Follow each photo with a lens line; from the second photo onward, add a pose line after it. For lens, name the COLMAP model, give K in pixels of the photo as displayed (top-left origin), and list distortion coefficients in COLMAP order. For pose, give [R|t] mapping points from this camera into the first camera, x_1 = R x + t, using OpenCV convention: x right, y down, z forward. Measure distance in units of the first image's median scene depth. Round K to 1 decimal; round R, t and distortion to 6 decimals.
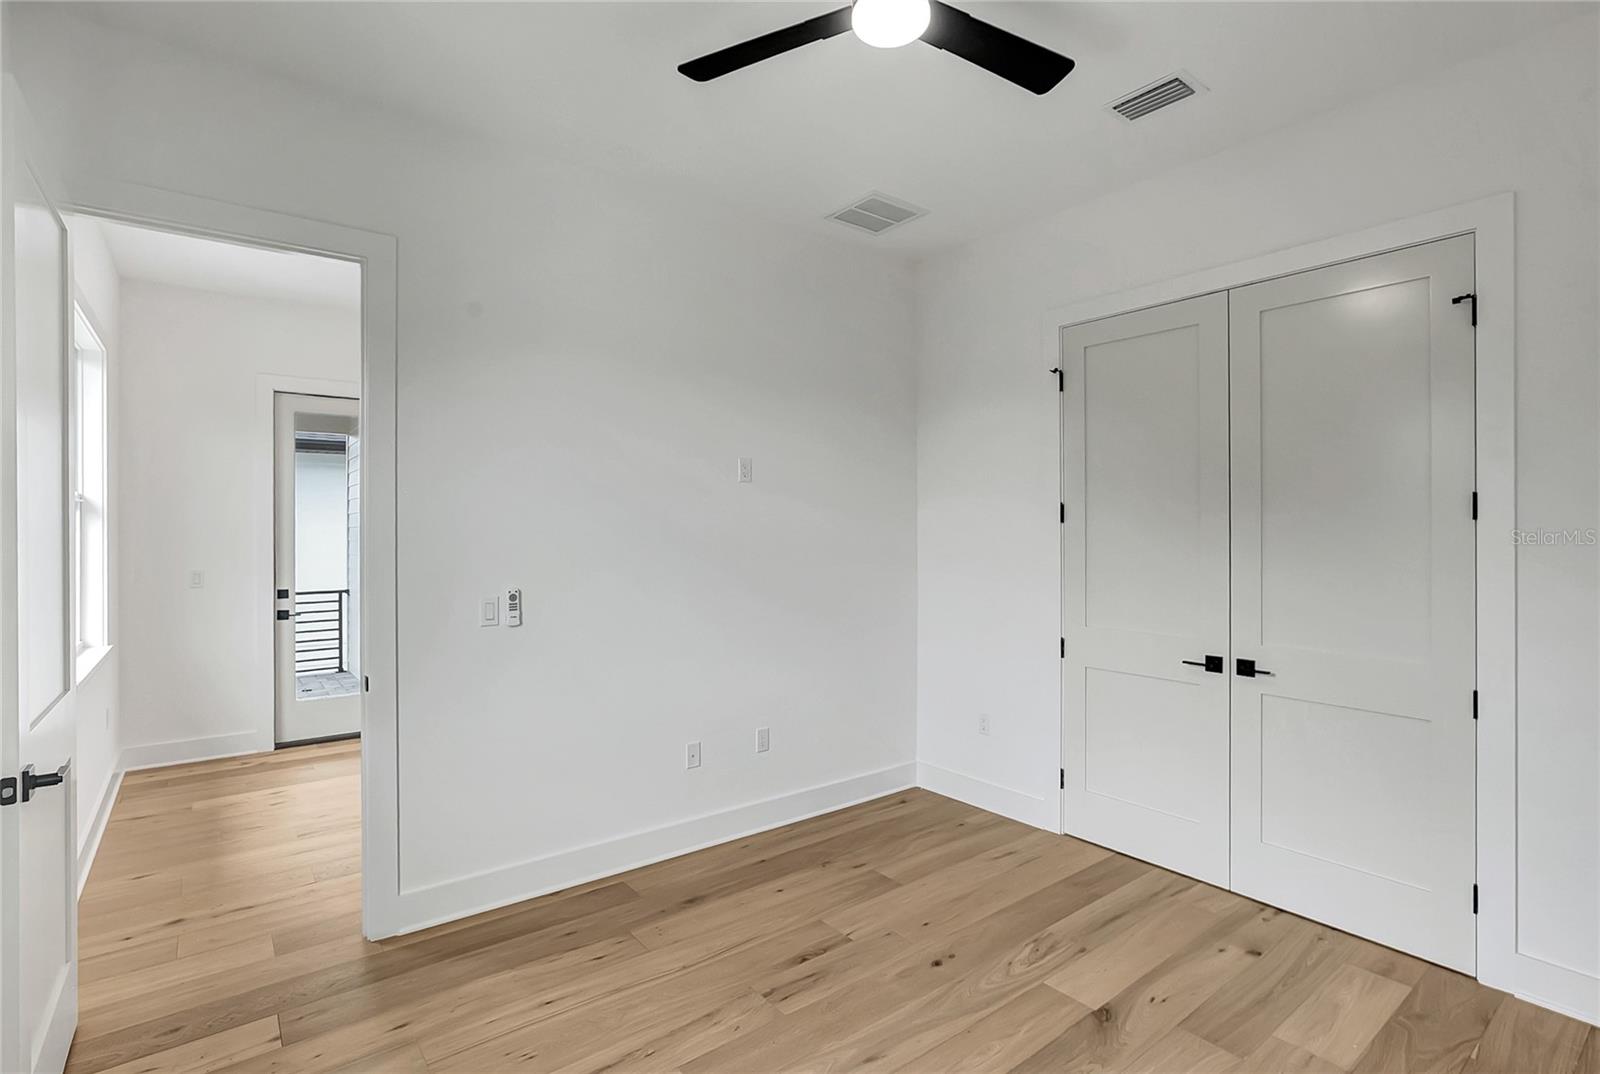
lens RADIAL K [[765.7, 0, 794.4], [0, 765.7, 530.5], [0, 0, 1]] dist [0.001714, 0.000878]
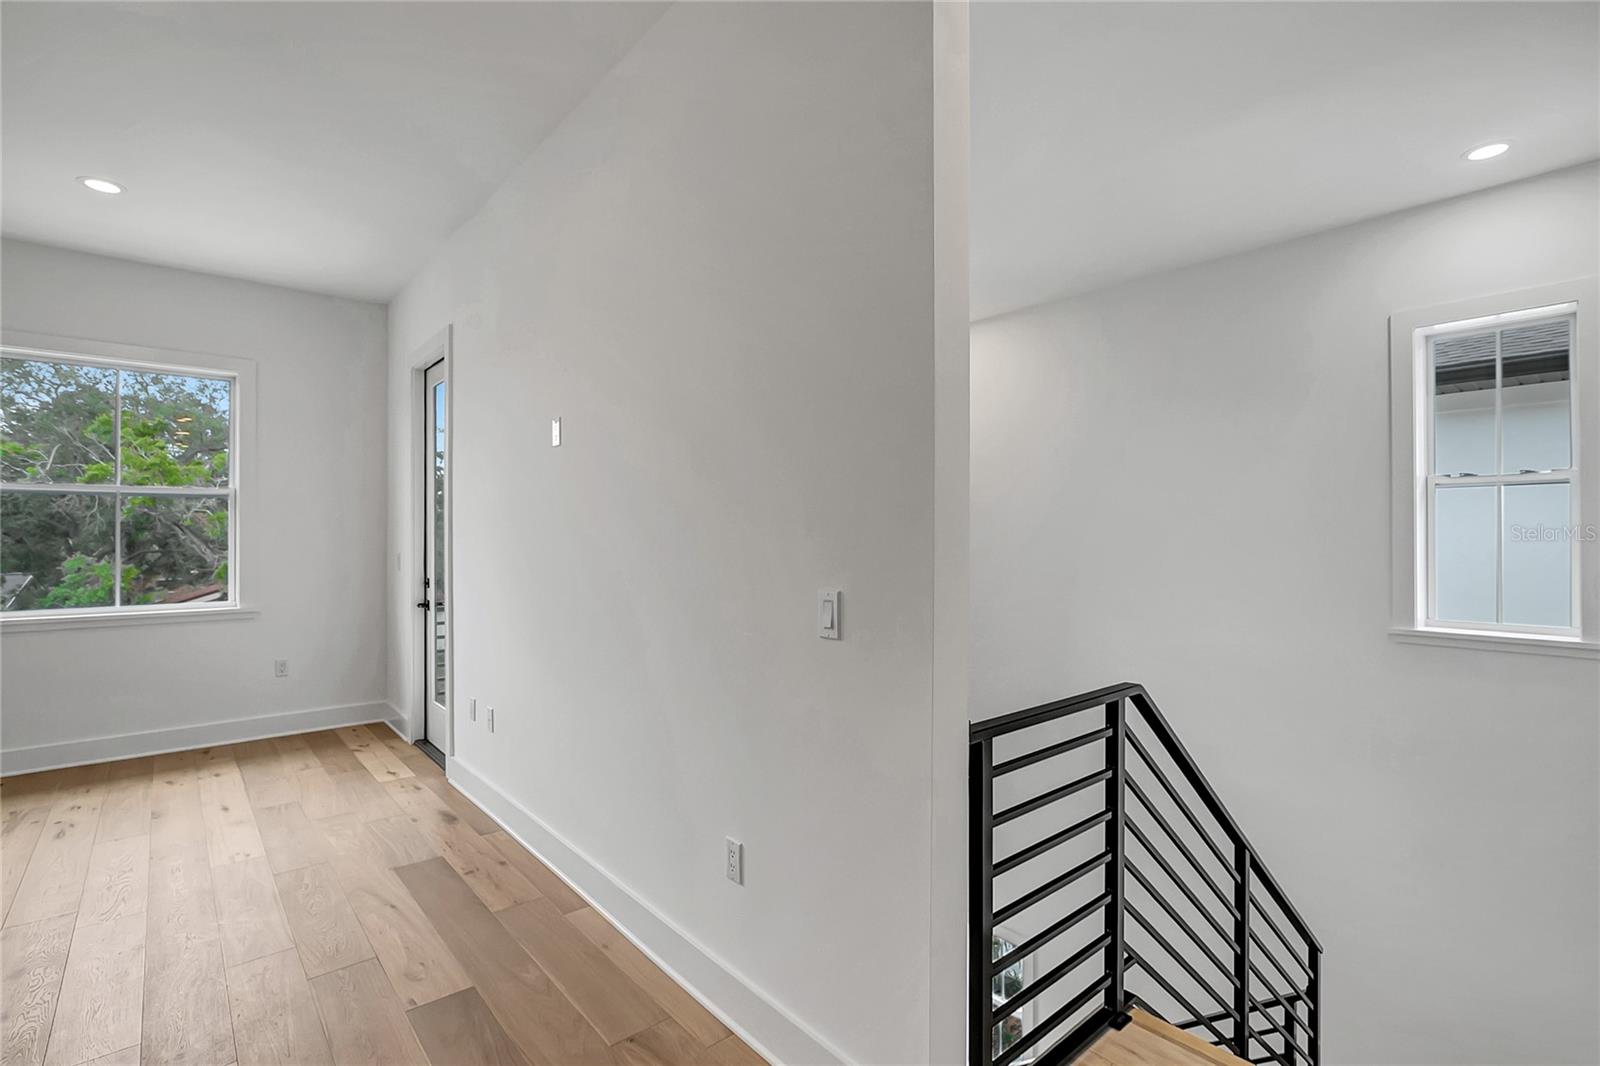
lens RADIAL K [[743.8, 0, 791.9], [0, 743.8, 530.8], [0, 0, 1]] dist [-0.005099, -0.000291]
pose [[0.049970, -0.005754, -0.998734, 0.276025], [0.000879, 0.999983, -0.005718, 0.023831], [0.998750, -0.000592, 0.049974, 1.418109]]
